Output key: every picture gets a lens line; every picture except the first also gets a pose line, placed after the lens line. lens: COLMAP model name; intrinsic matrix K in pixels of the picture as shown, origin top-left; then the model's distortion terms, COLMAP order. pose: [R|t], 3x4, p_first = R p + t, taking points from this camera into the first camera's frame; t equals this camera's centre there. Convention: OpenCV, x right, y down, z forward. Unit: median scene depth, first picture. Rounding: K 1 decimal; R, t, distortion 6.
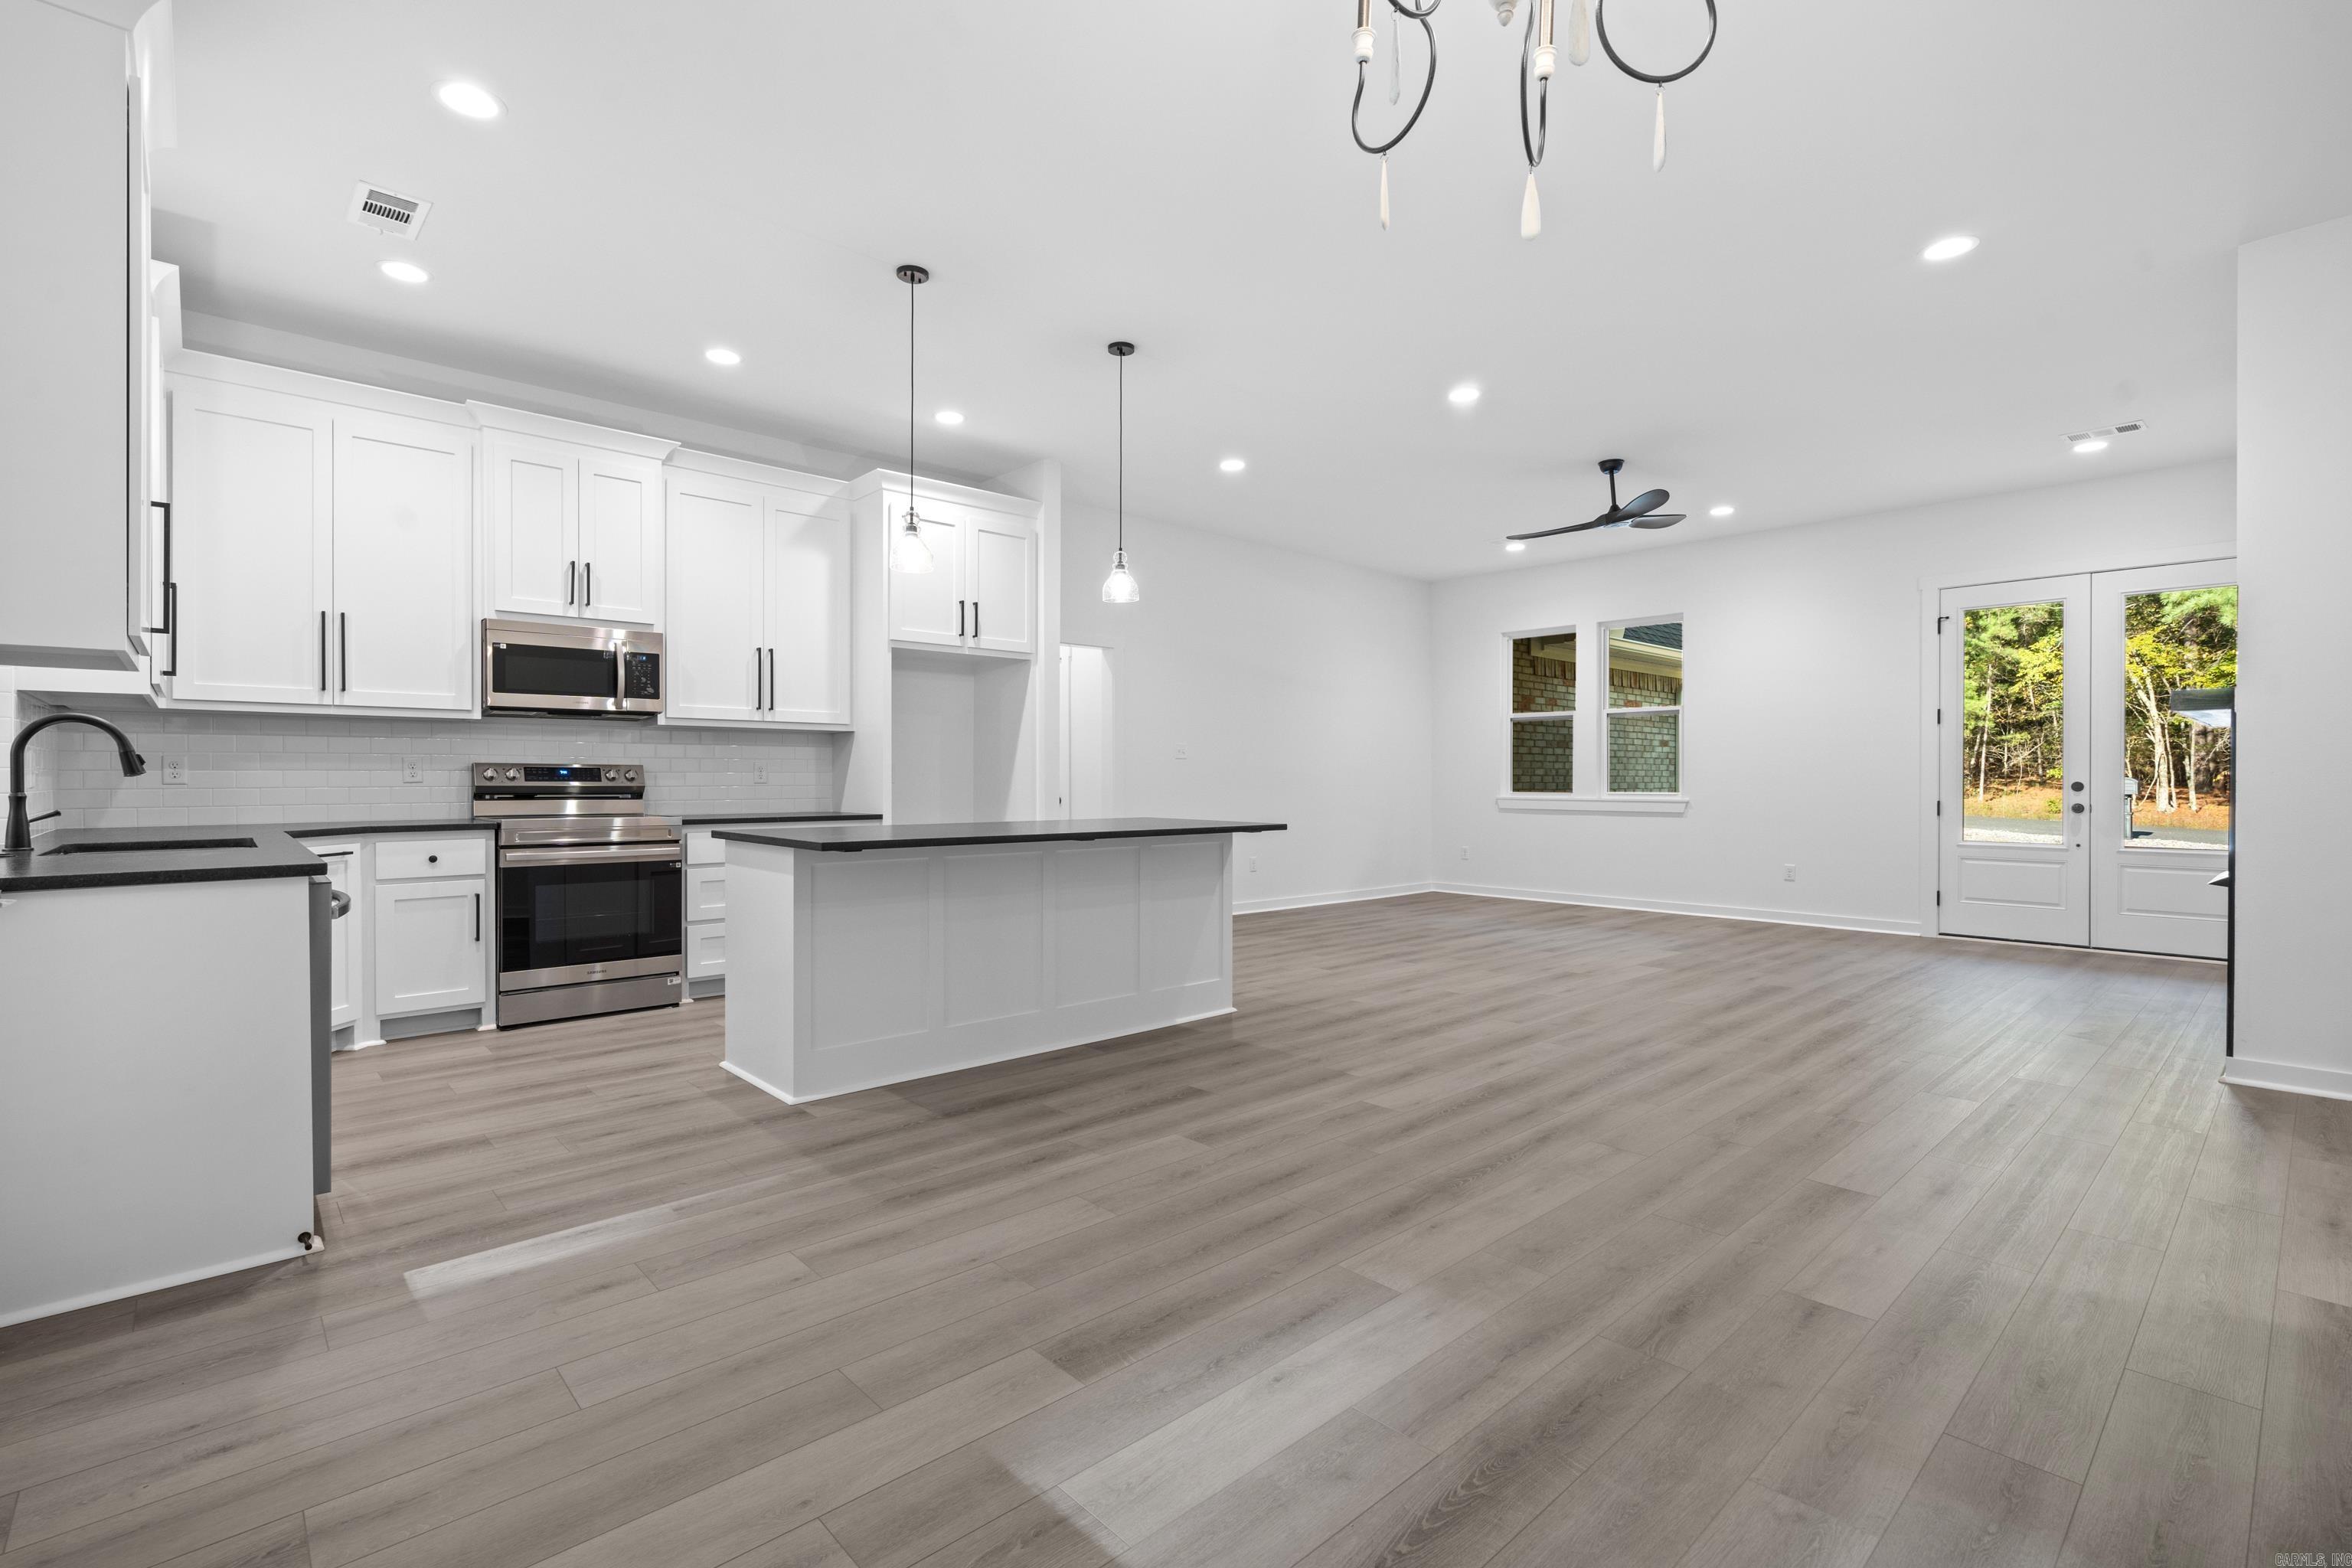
lens RADIAL K [[1065.4, 0, 1164.5], [0, 1065.4, 784.2], [0, 0, 1]] dist [-0.003823, -0.000108]
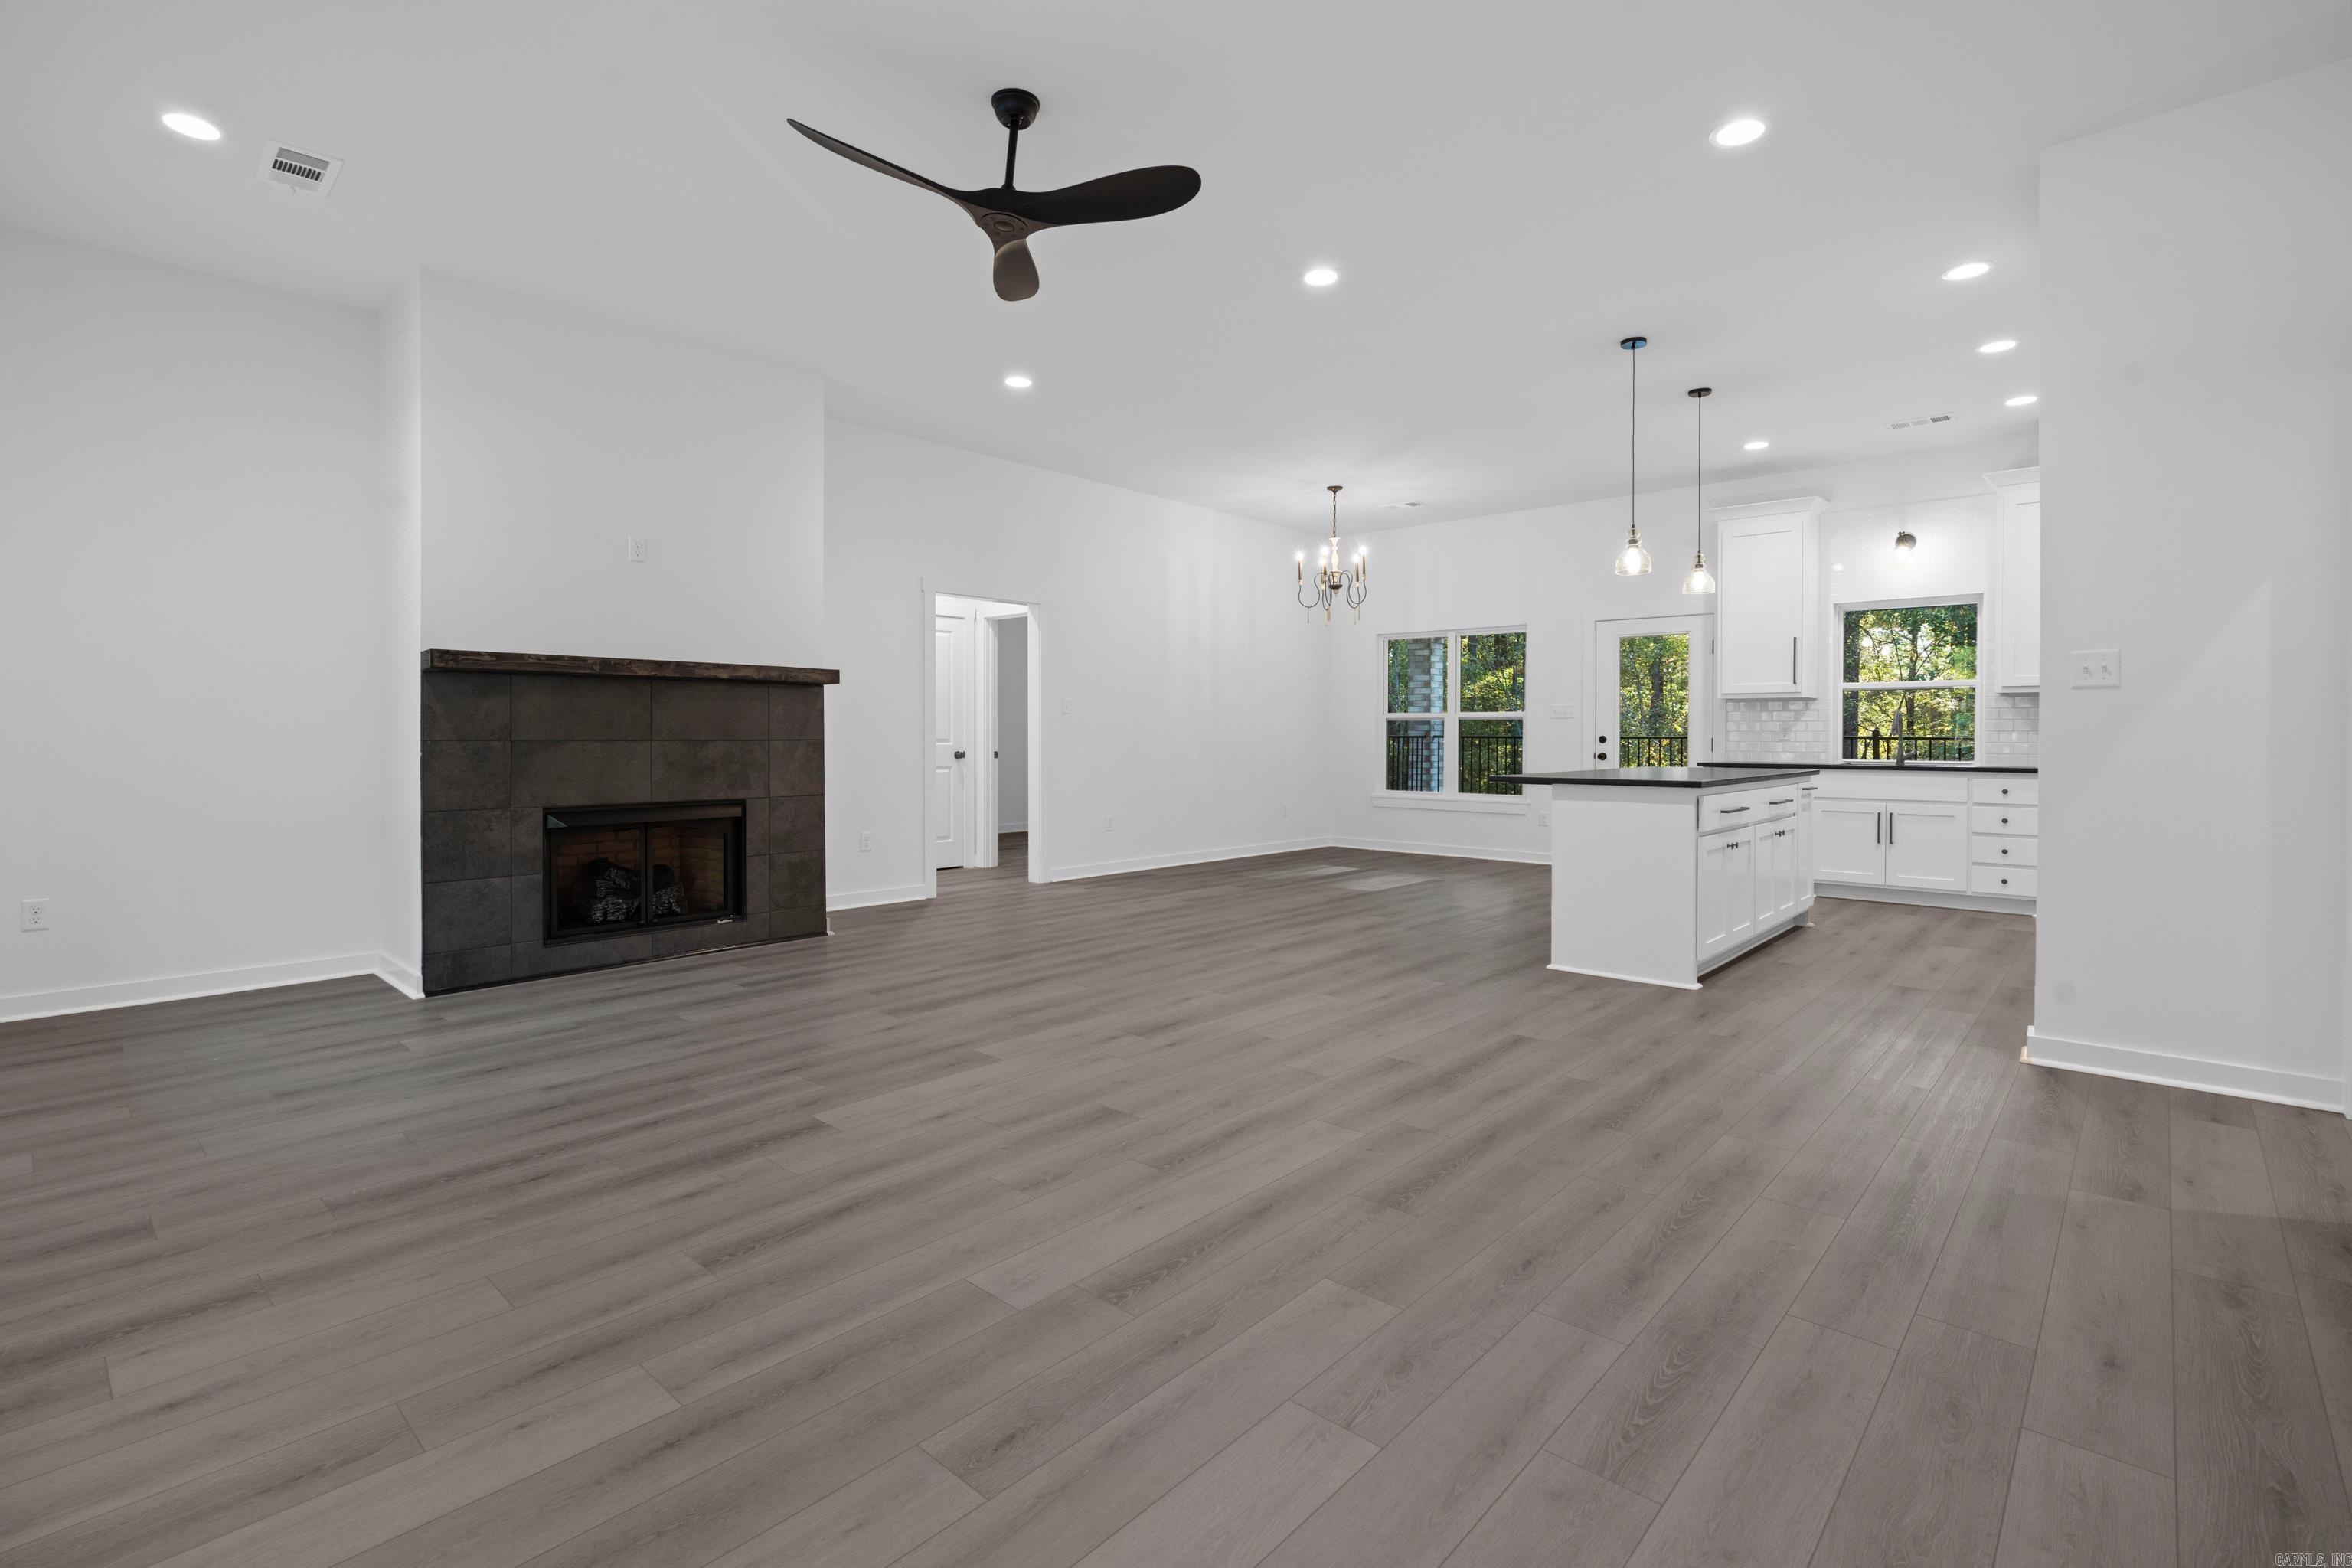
lens RADIAL K [[1075.6, 0, 1175.8], [0, 1075.6, 753.6], [0, 0, 1]] dist [-0.004464, -0.000451]
pose [[-0.995607, -0.002447, -0.093599, 0.289022], [-0.004571, 0.999737, 0.022483, -0.004617], [0.093519, 0.022812, -0.995356, 1.125124]]
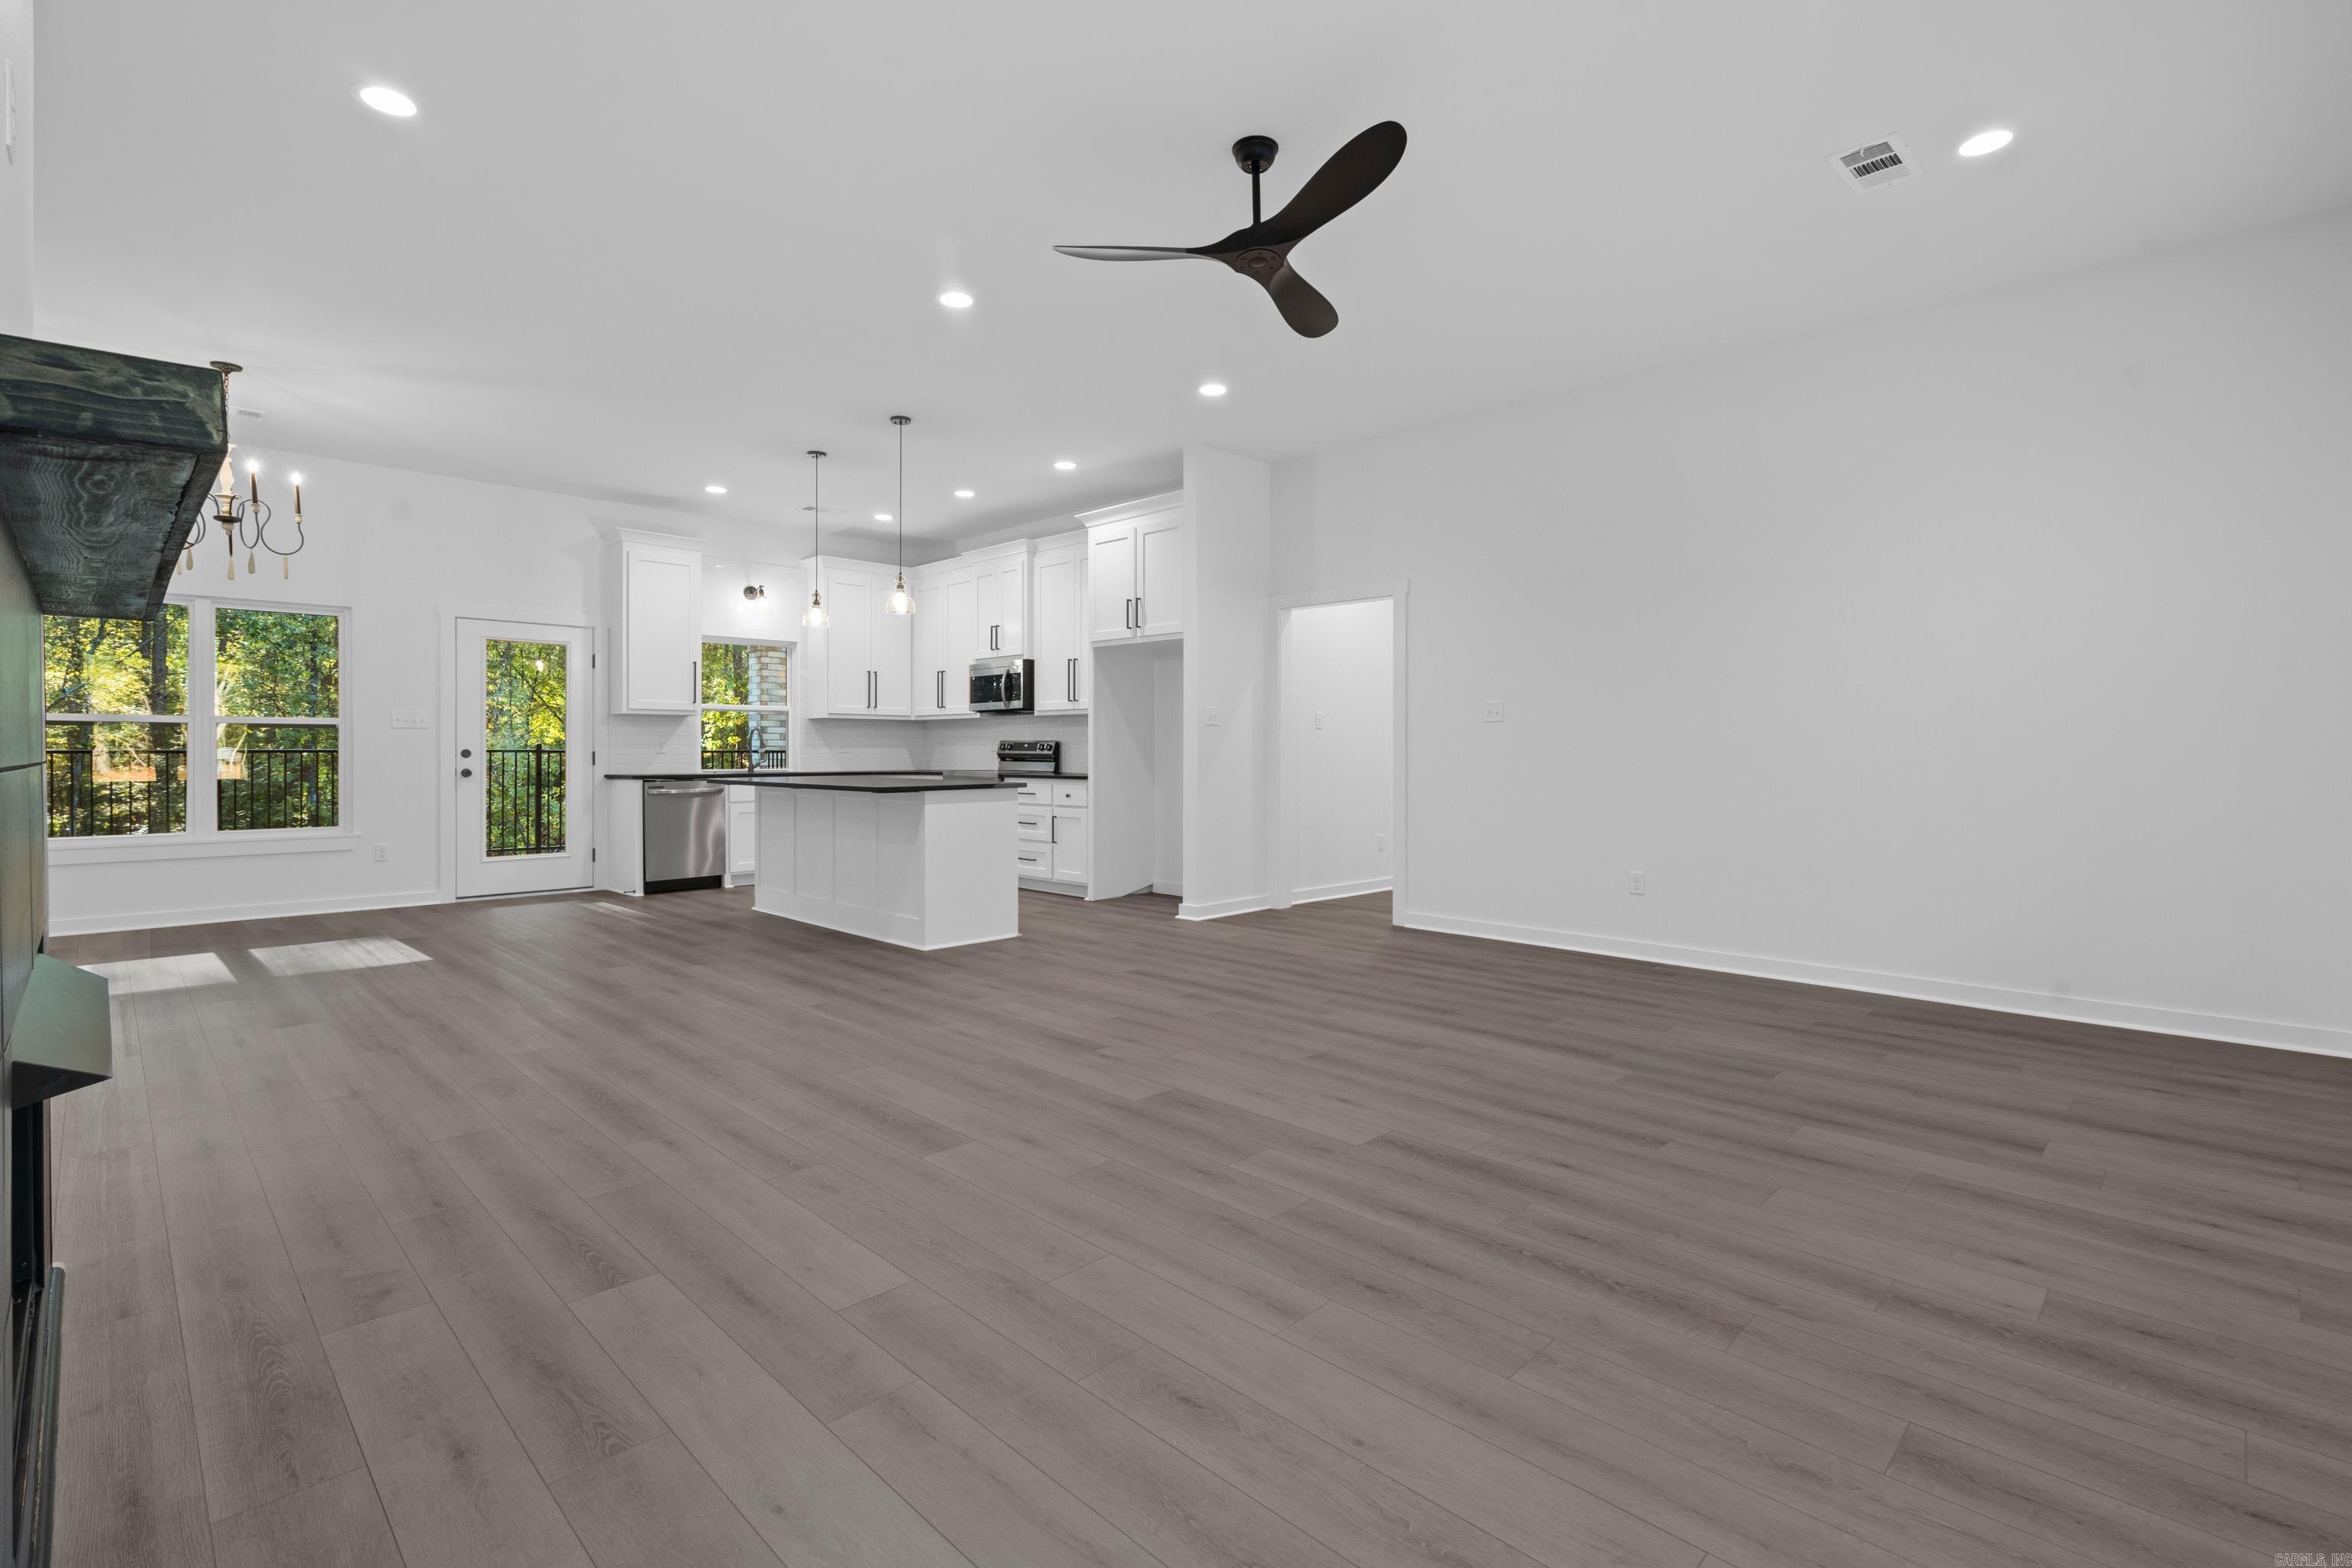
lens RADIAL K [[1075.6, 0, 1175.8], [0, 1075.6, 753.6], [0, 0, 1]] dist [-0.004464, -0.000451]
pose [[0.050833, 0.000093, -0.998707, 0.707077], [-0.006078, 0.999982, -0.000216, -0.000266], [0.998689, 0.006082, 0.050832, 0.693255]]
